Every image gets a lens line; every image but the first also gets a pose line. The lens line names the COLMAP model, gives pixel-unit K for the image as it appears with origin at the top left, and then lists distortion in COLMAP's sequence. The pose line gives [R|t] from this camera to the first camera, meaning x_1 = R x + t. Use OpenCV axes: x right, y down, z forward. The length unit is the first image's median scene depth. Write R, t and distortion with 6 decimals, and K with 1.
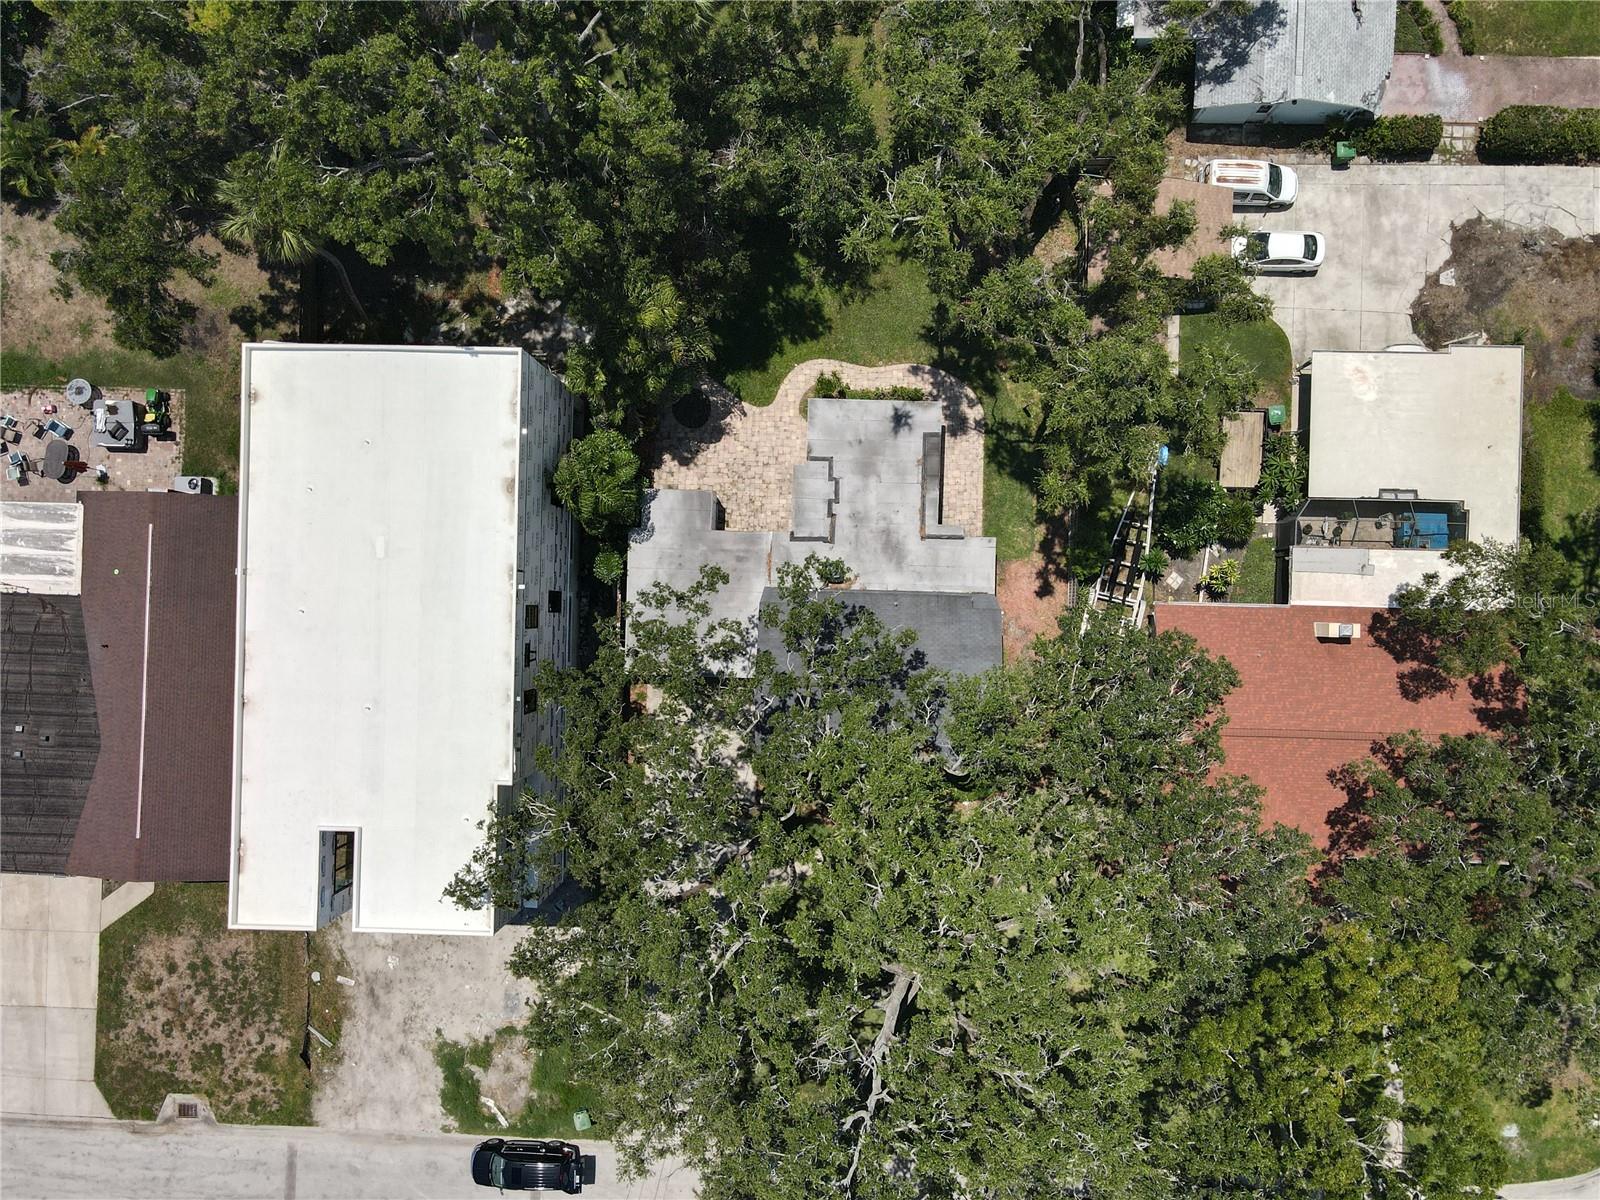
lens RADIAL K [[1109.1, 0, 795.9], [0, 1109.1, 599.8], [0, 0, 1]] dist [0.035935, -0.007158]
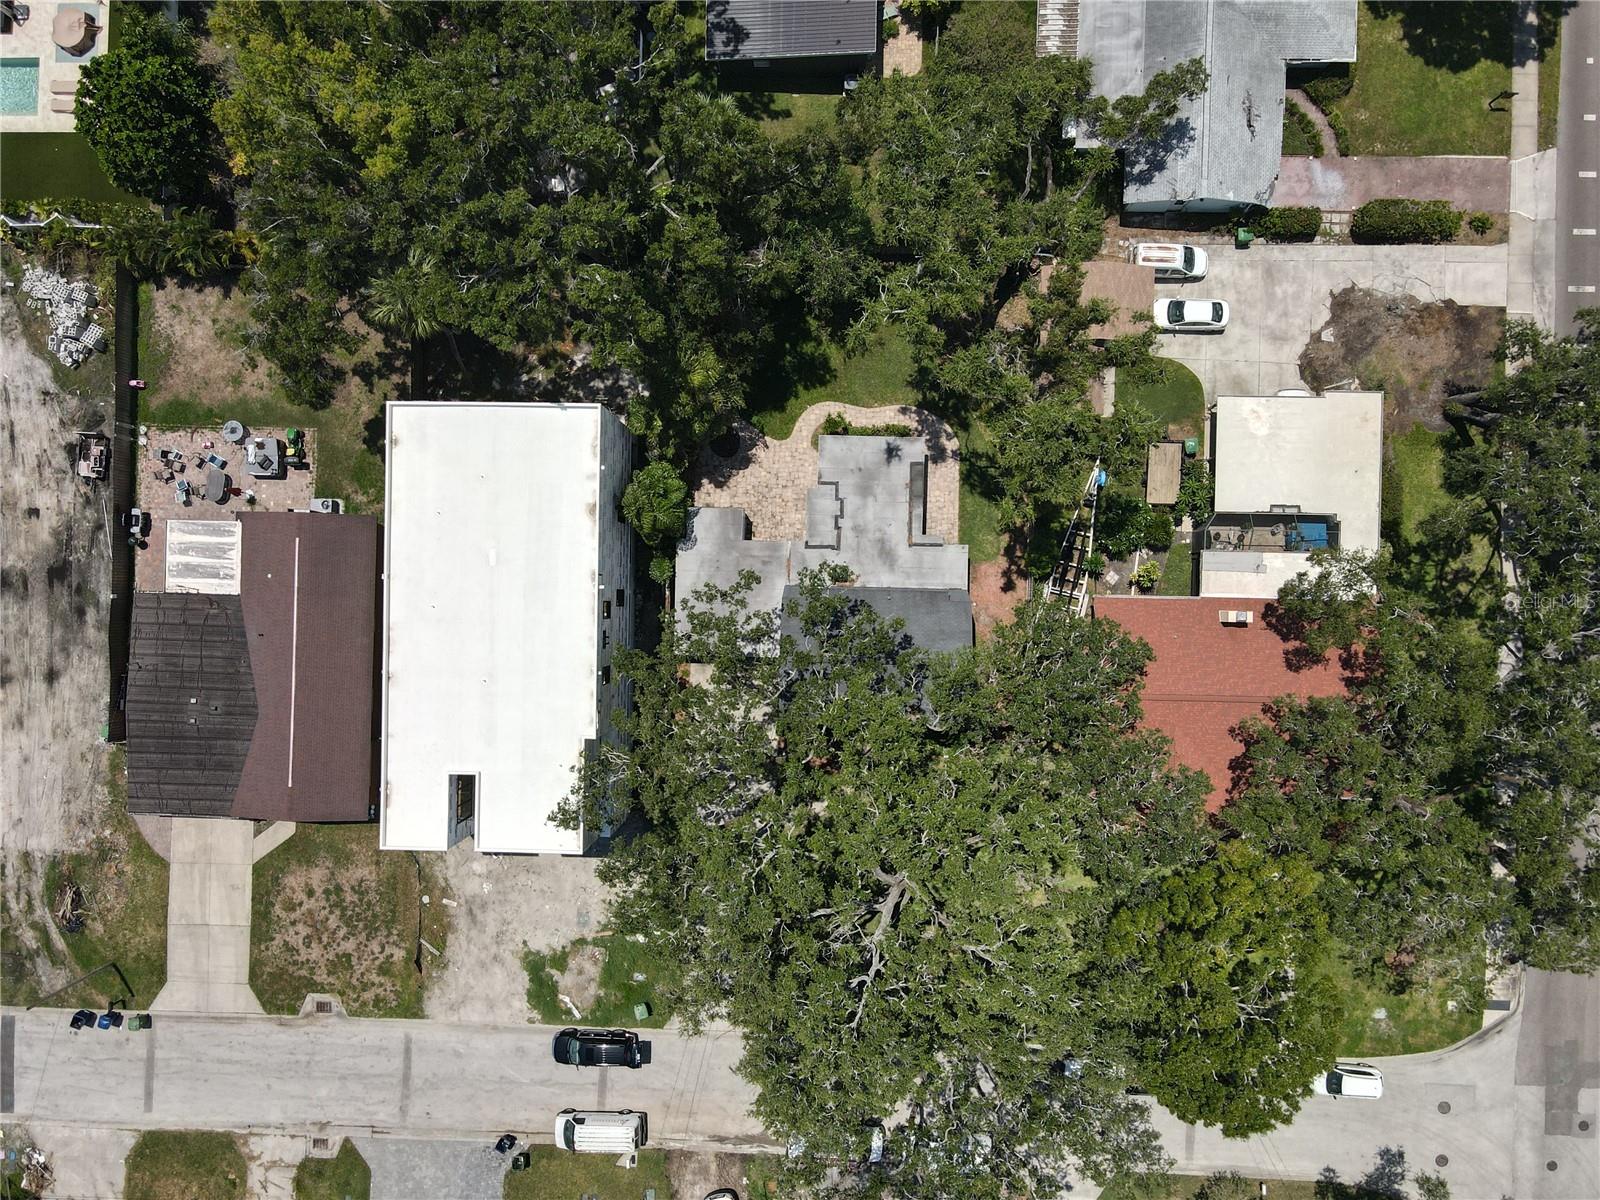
lens RADIAL K [[1109.1, 0, 797.9], [0, 1109.1, 601.2], [0, 0, 1]] dist [0.035935, -0.007158]
pose [[0.999977, -0.005776, 0.003563, -0.018164], [0.005743, 0.999939, 0.009387, -0.004971], [-0.003617, -0.009366, 0.999950, -0.257984]]
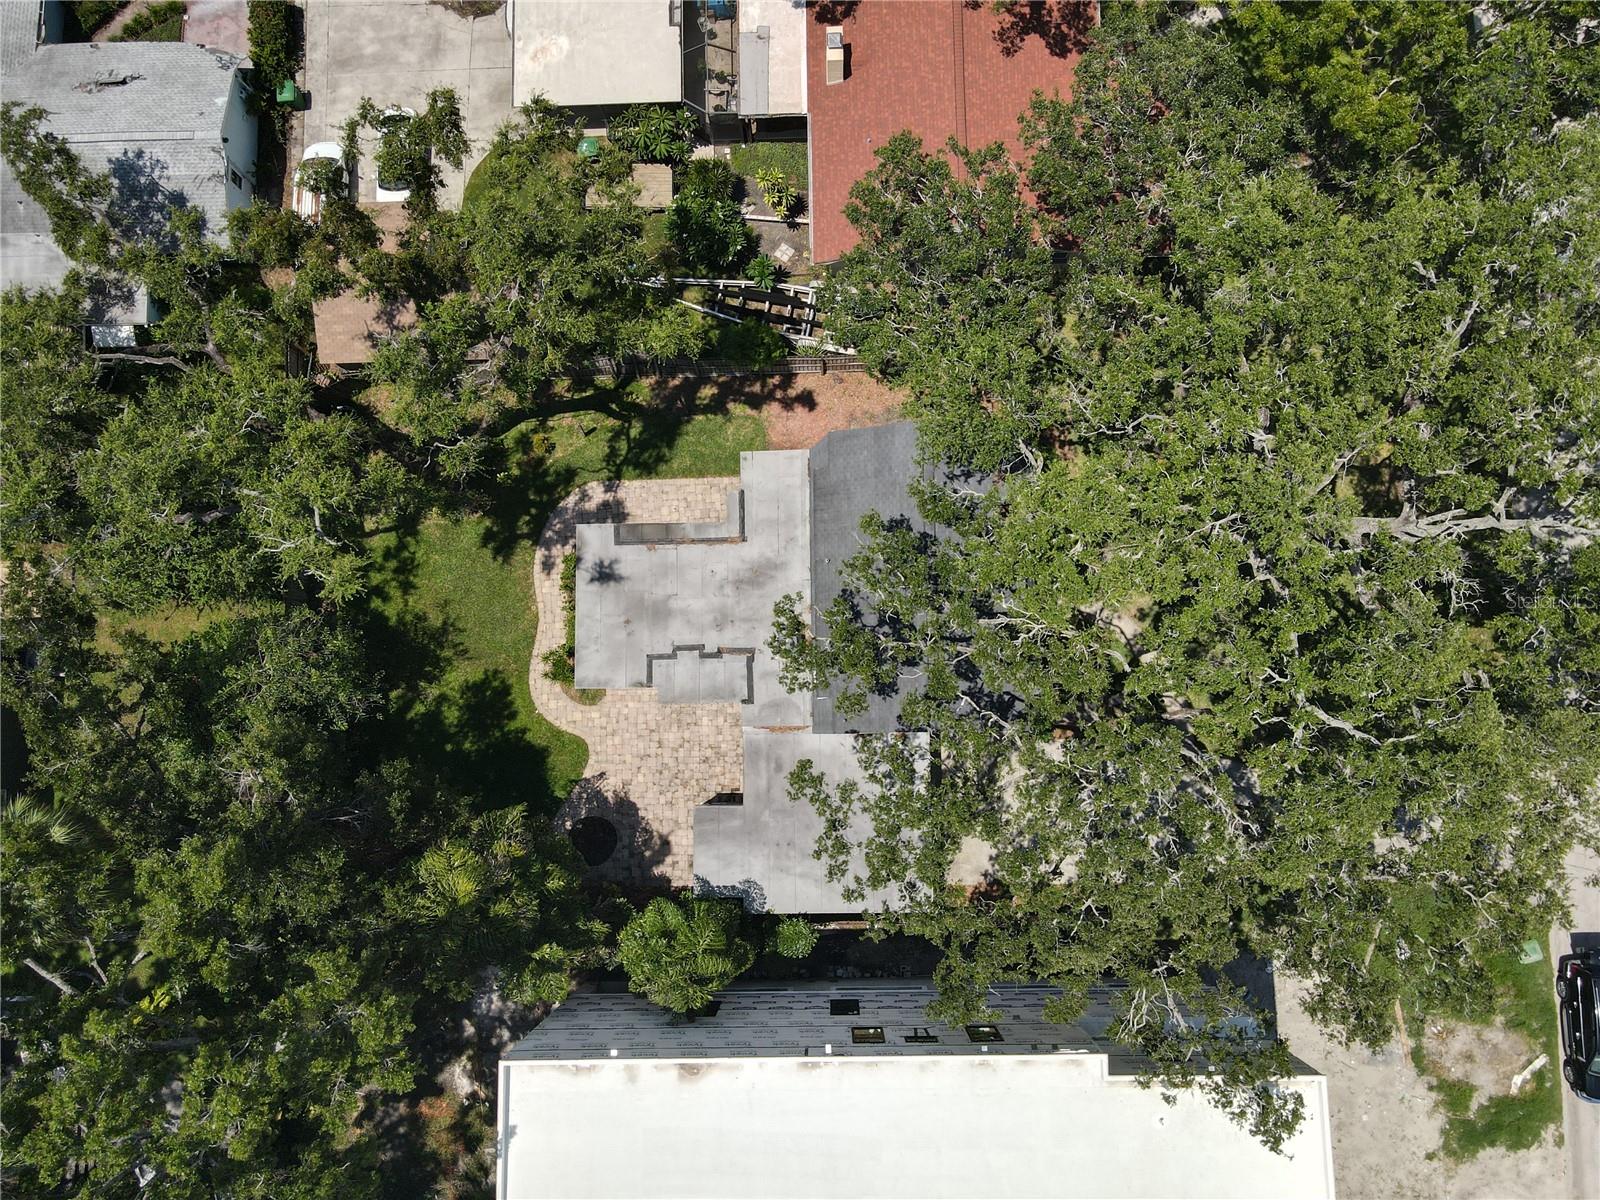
lens RADIAL K [[1109.1, 0, 784.9], [0, 1109.1, 633.5], [0, 0, 1]] dist [0.035935, -0.007158]
pose [[-0.039912, -0.989467, 0.139147, -0.066973], [0.998639, -0.044182, -0.027729, -0.006640], [0.033585, 0.137851, 0.989883, 0.207451]]
